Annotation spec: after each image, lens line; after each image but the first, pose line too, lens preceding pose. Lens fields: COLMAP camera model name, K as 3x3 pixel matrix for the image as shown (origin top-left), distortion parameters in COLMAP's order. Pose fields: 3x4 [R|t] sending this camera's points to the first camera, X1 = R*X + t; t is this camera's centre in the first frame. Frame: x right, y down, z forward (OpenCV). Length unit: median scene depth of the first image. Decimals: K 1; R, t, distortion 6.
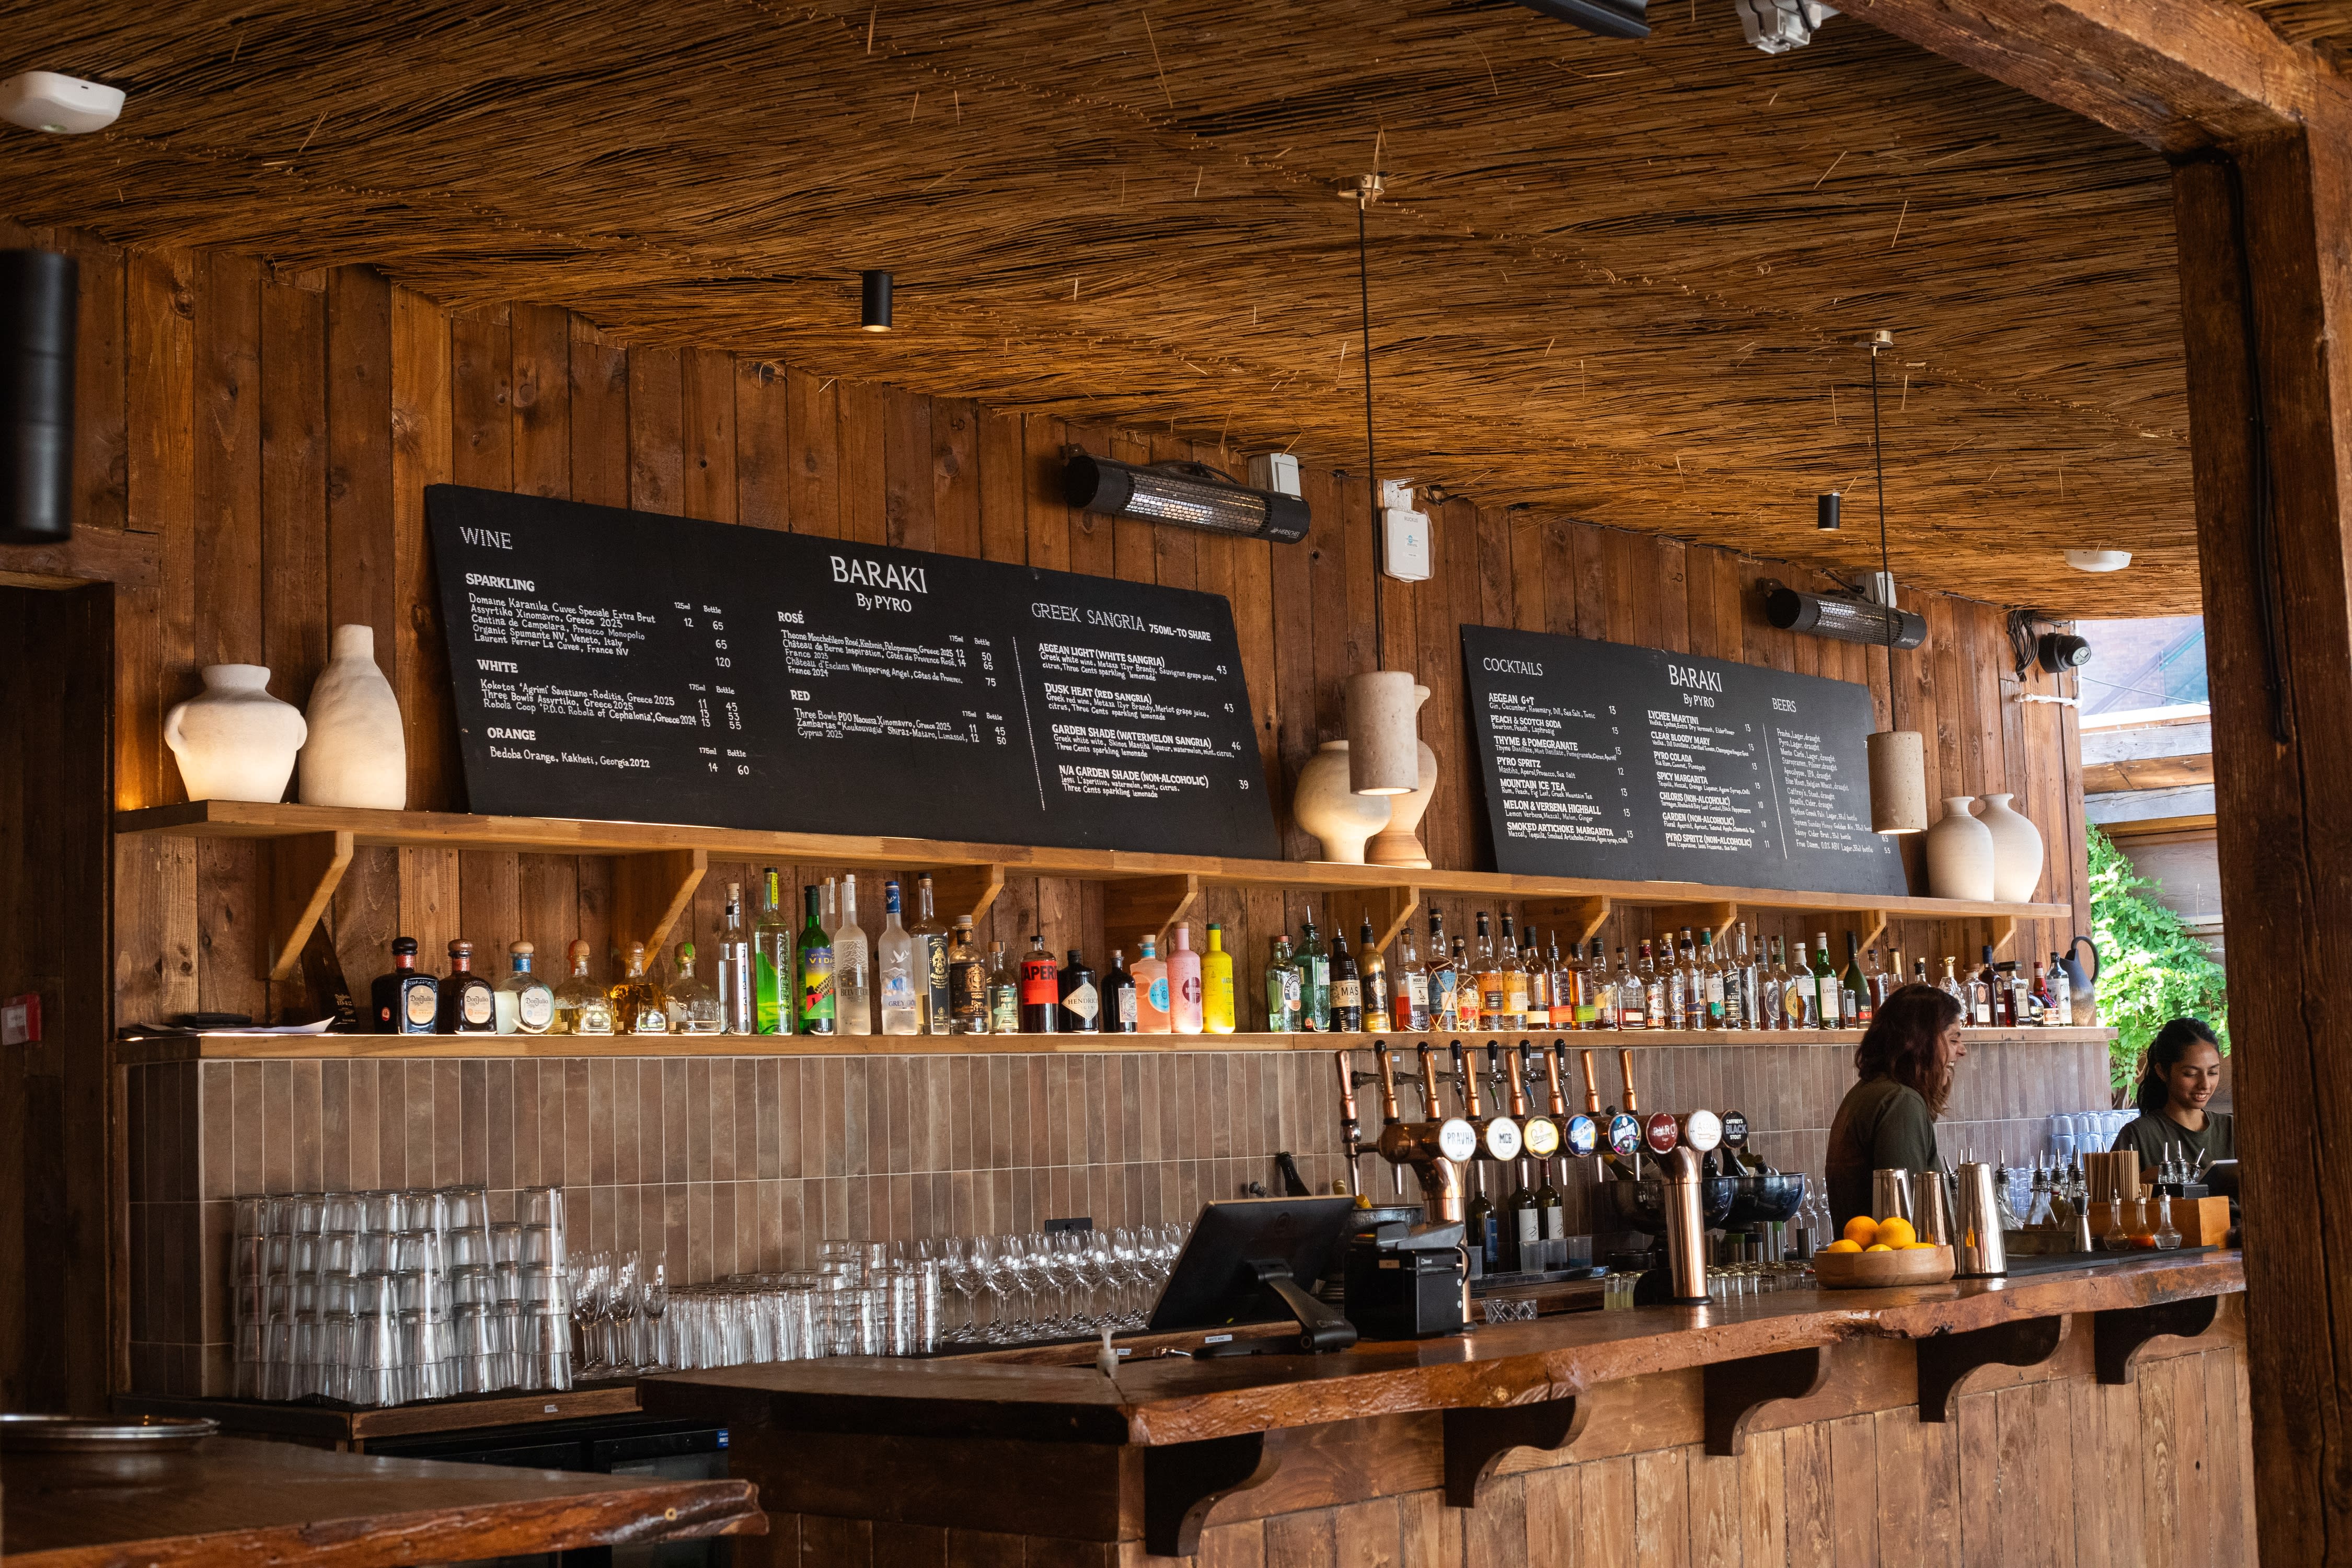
lens RADIAL K [[3420.6, 0, 1176.0], [0, 3420.6, 784.0], [0, 0, 1]] dist [-0.095116, -0.079867]
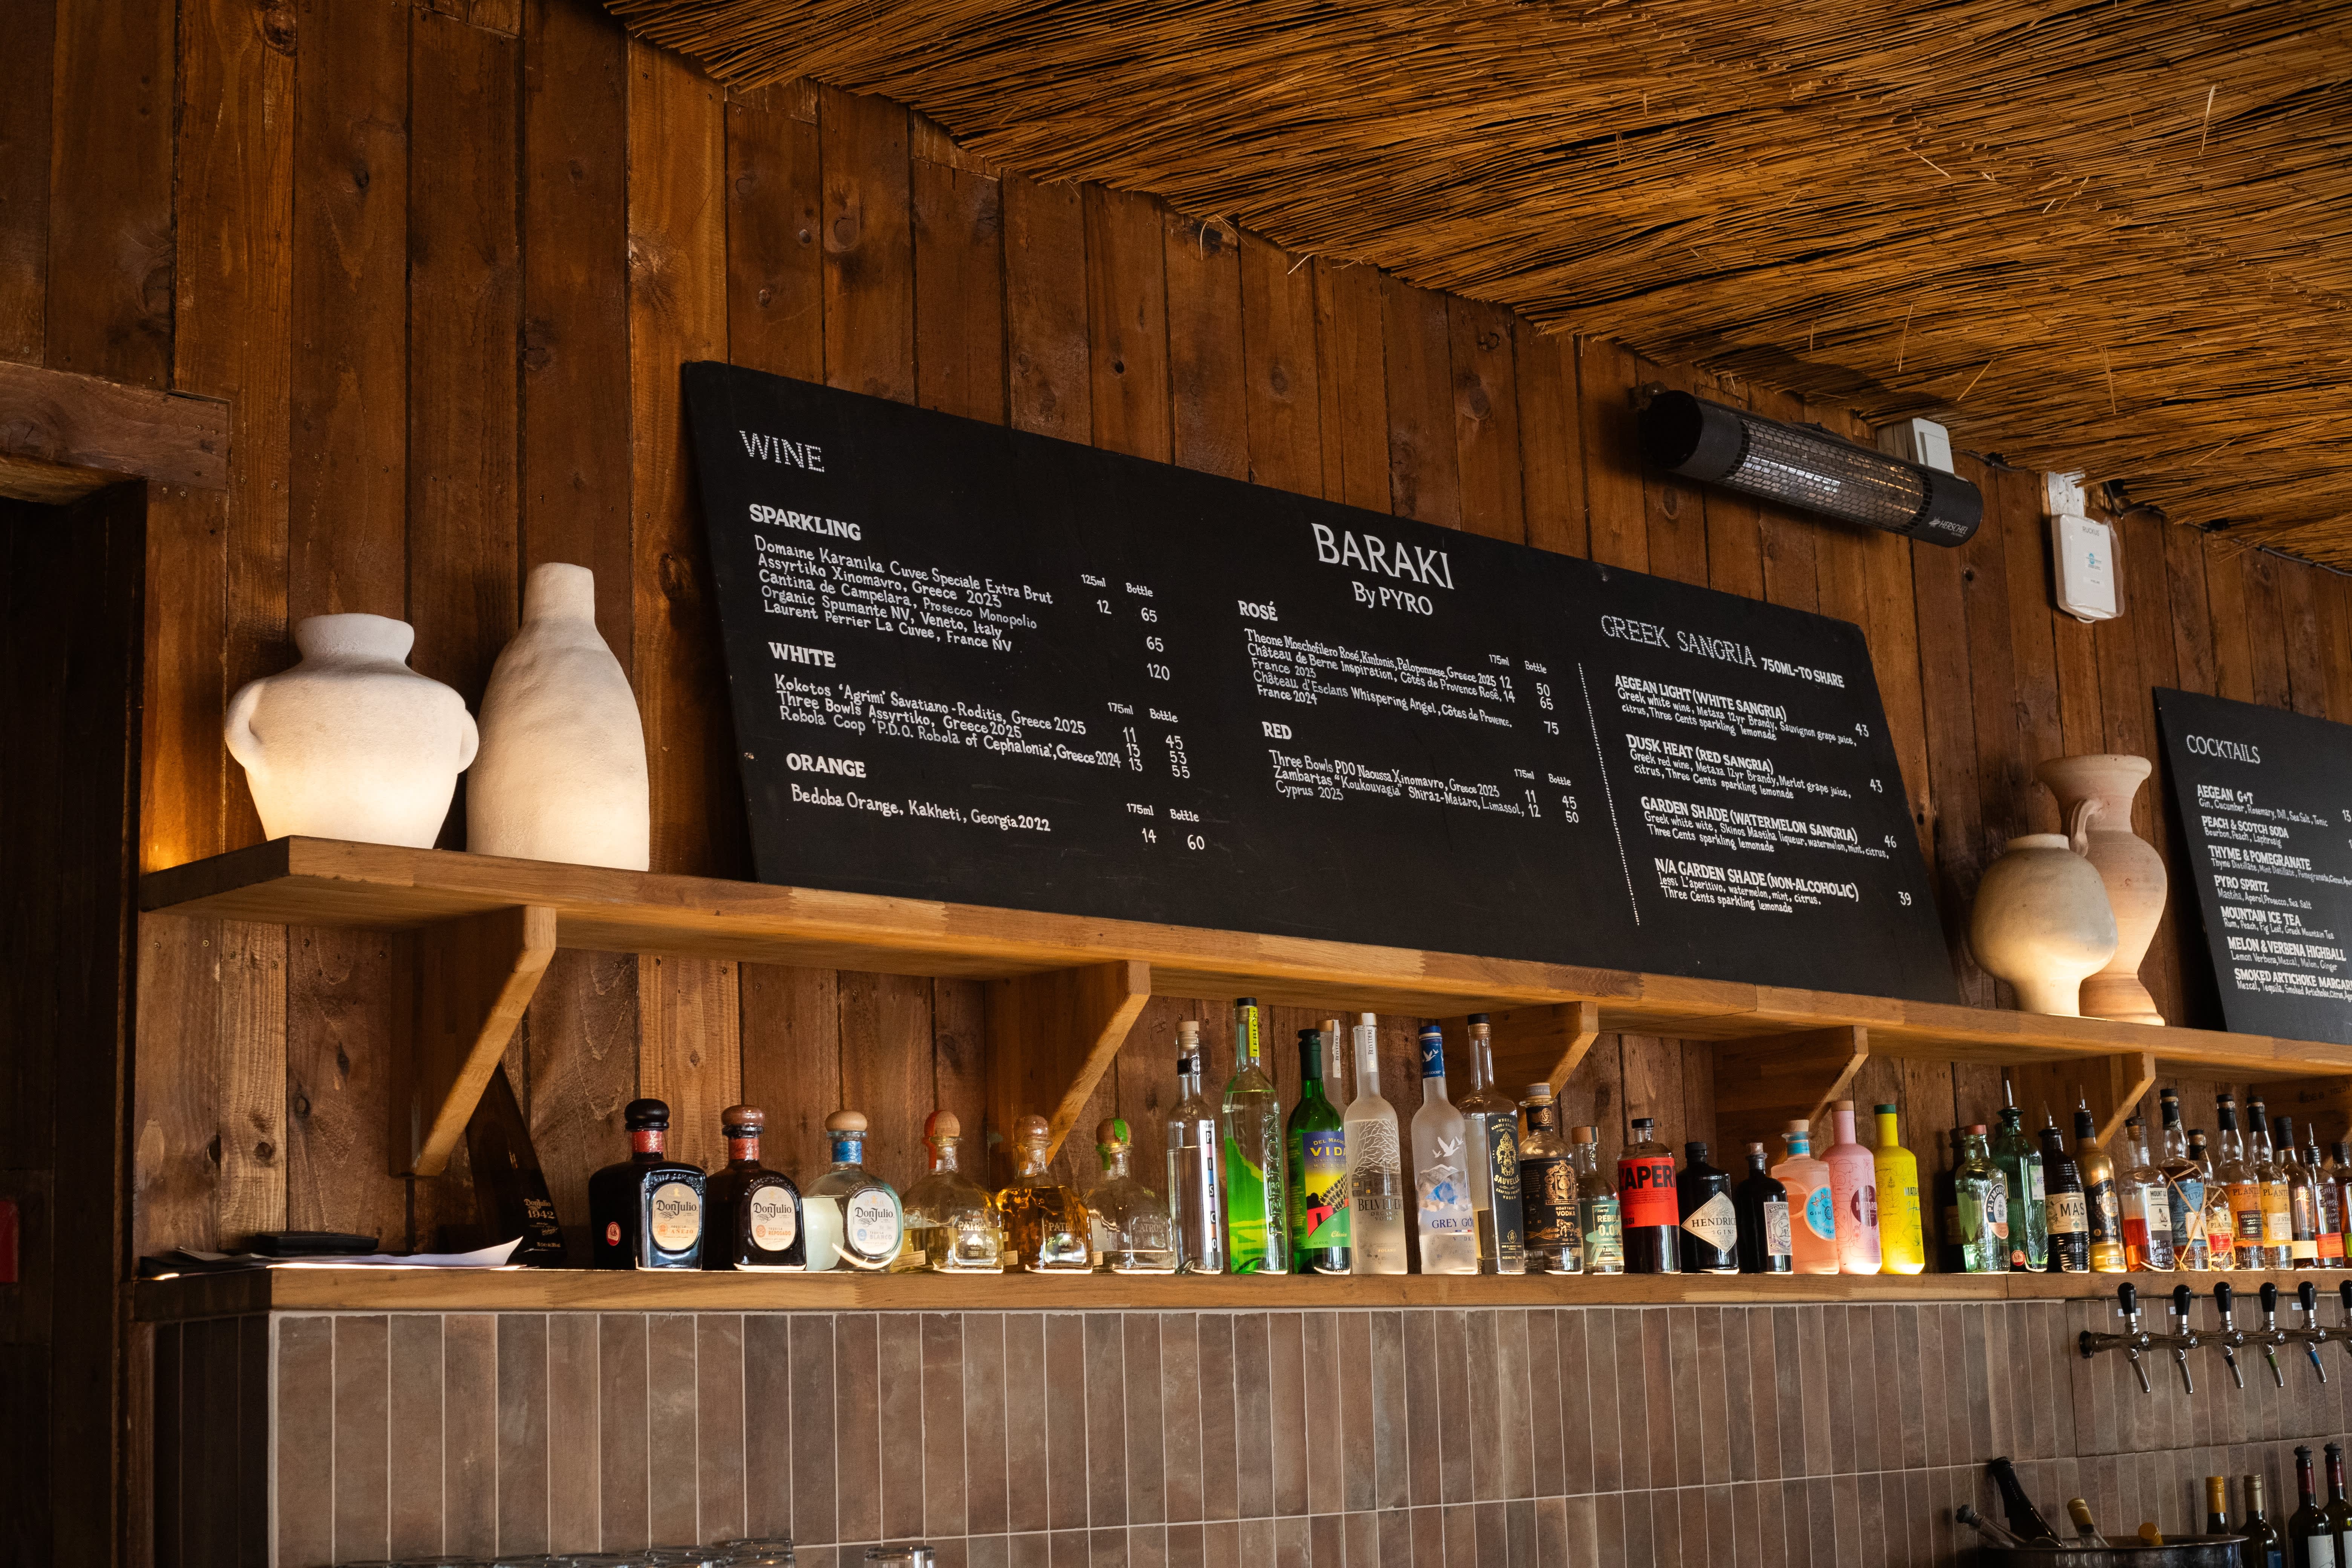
lens RADIAL K [[3420.6, 0, 1176.0], [0, 3420.6, 784.0], [0, 0, 1]] dist [-0.095116, -0.079867]
pose [[0.997251, -0.017040, -0.072108, -0.085348], [0.011061, 0.996528, -0.082526, 0.036053], [0.073264, 0.081501, 0.993977, 0.385451]]
